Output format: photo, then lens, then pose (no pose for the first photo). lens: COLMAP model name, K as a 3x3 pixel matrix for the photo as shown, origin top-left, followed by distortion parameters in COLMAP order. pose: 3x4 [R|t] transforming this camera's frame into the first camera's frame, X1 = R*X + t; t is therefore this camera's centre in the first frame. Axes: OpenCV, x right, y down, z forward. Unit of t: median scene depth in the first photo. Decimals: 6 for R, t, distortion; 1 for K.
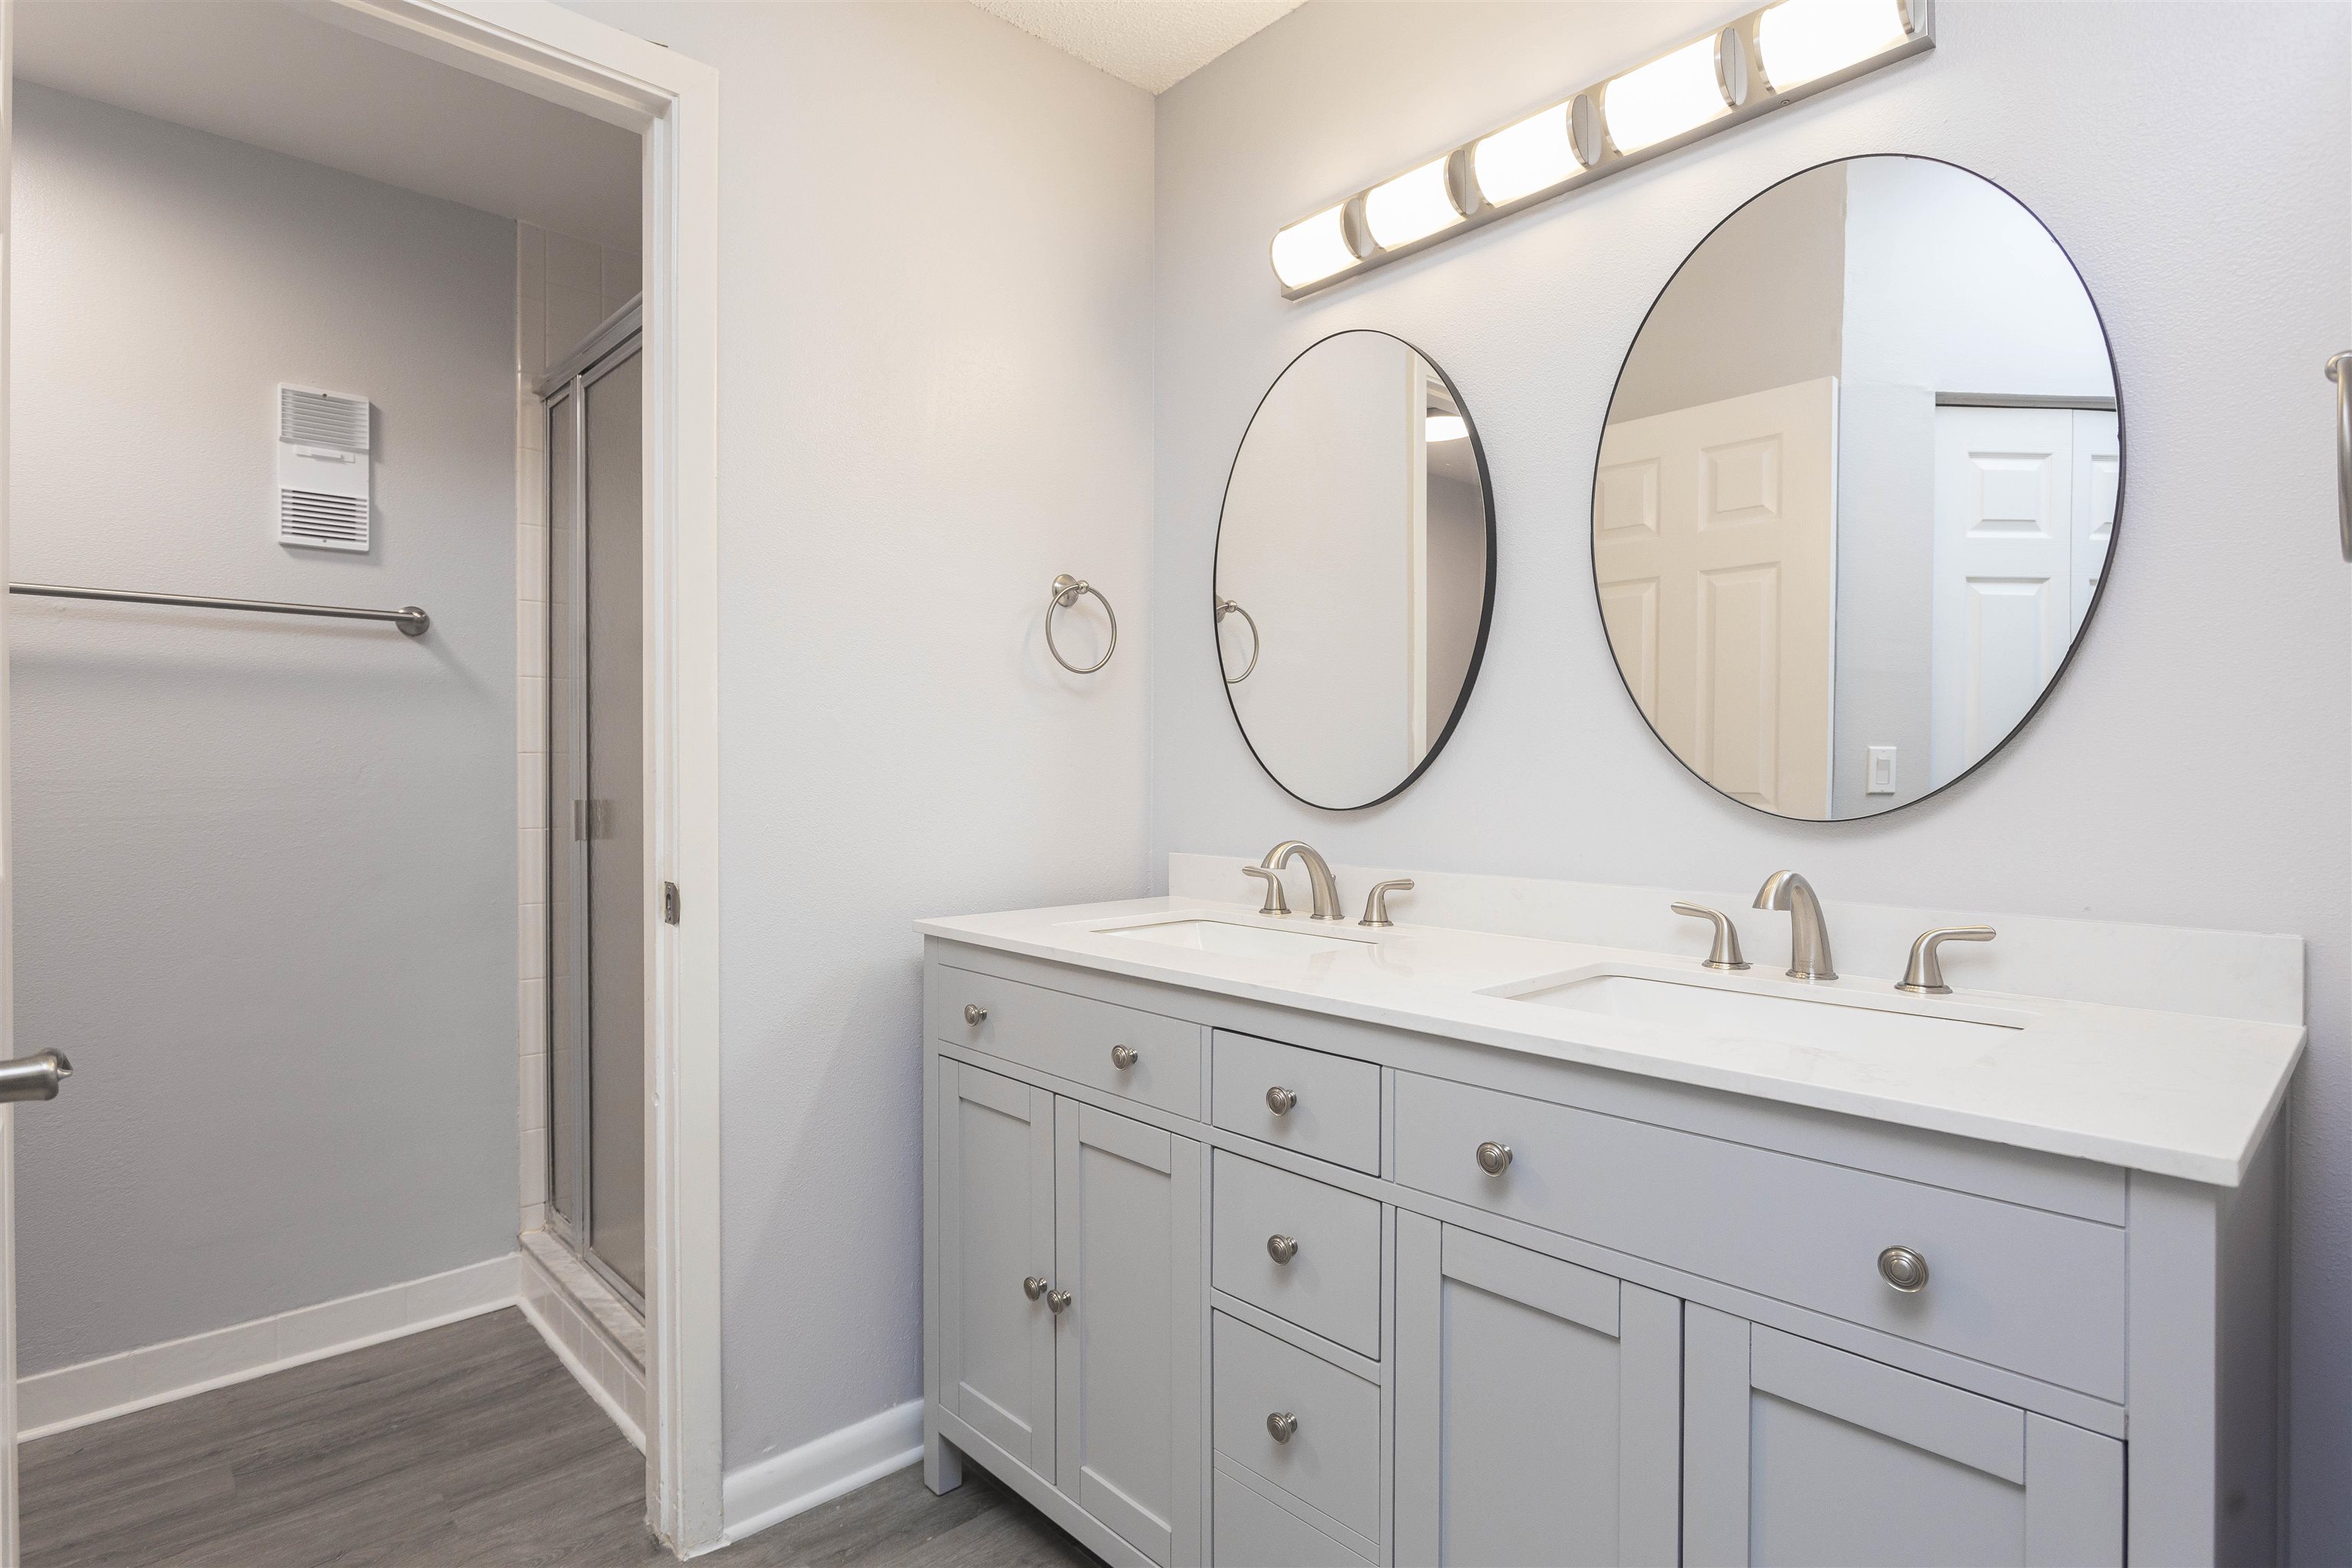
lens RADIAL K [[1163.4, 0, 1158.9], [0, 1163.4, 780.2], [0, 0, 1]] dist [-0.009936, 0.002650]
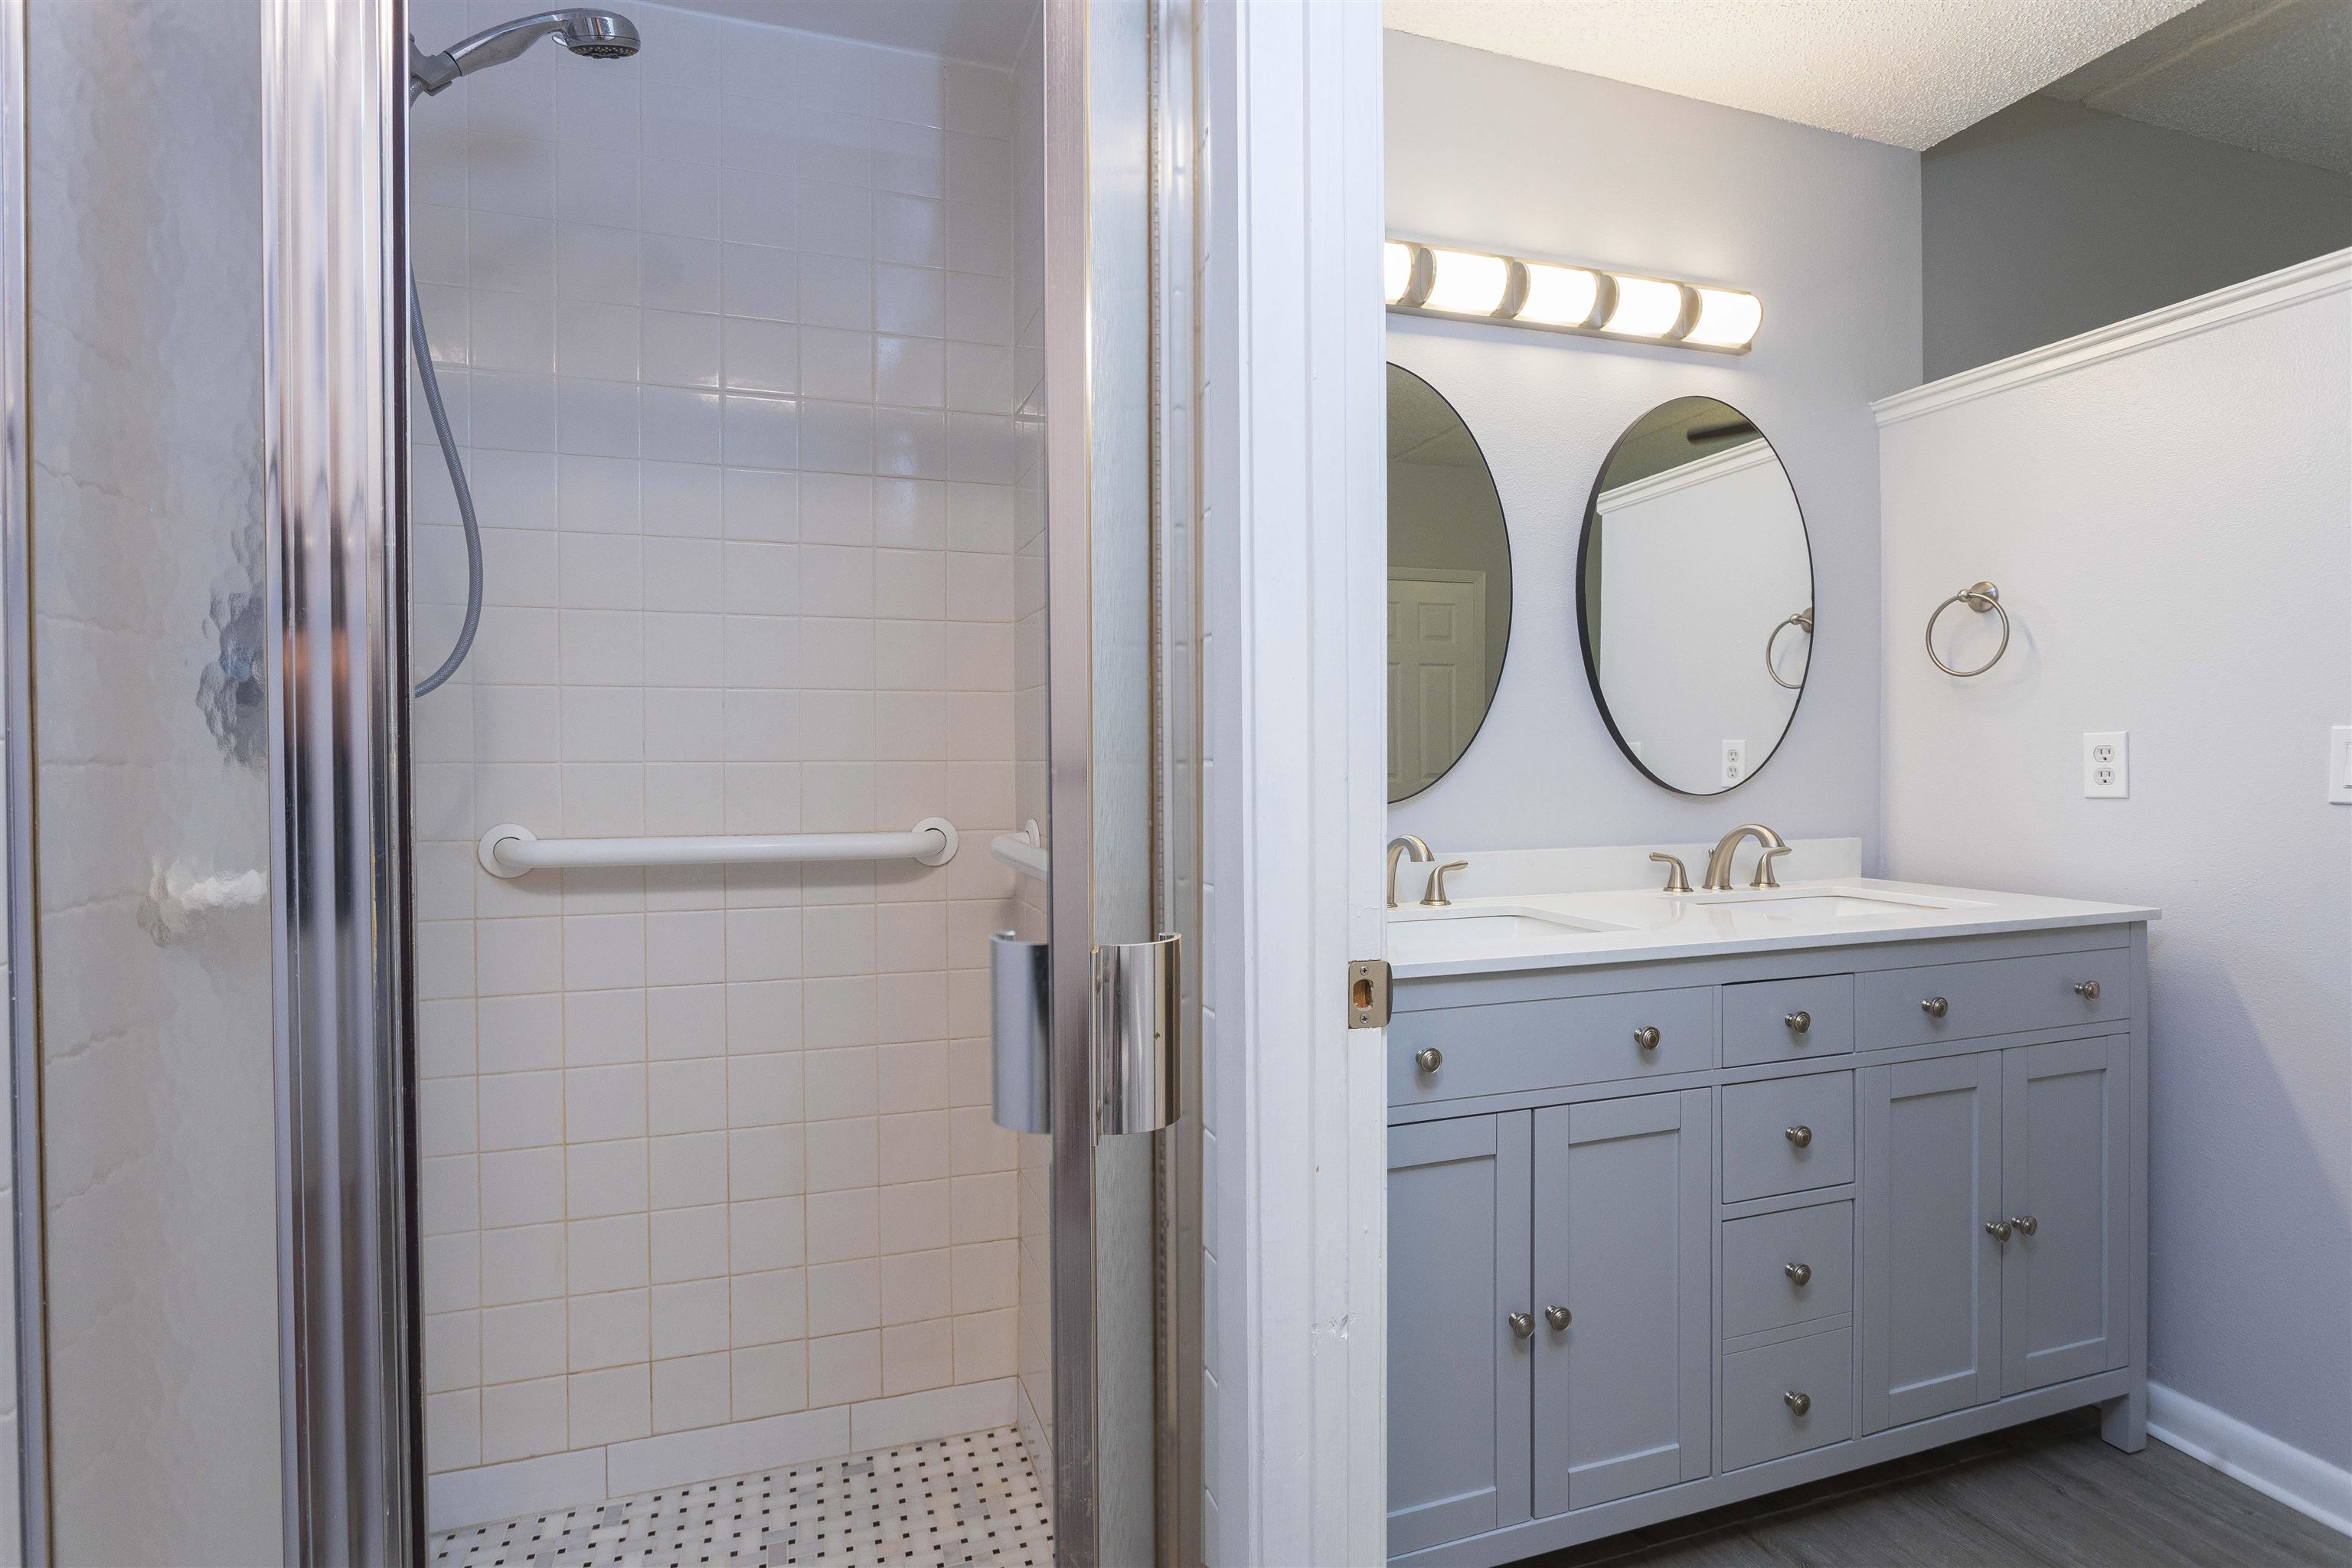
lens RADIAL K [[1148.0, 0, 1181.3], [0, 1148.0, 768.1], [0, 0, 1]] dist [-0.014321, 0.006498]
pose [[0.413731, -0.015891, 0.910260, -1.152654], [0.011289, 0.999860, 0.012324, -0.028970], [-0.910329, 0.005177, 0.413853, 0.943827]]
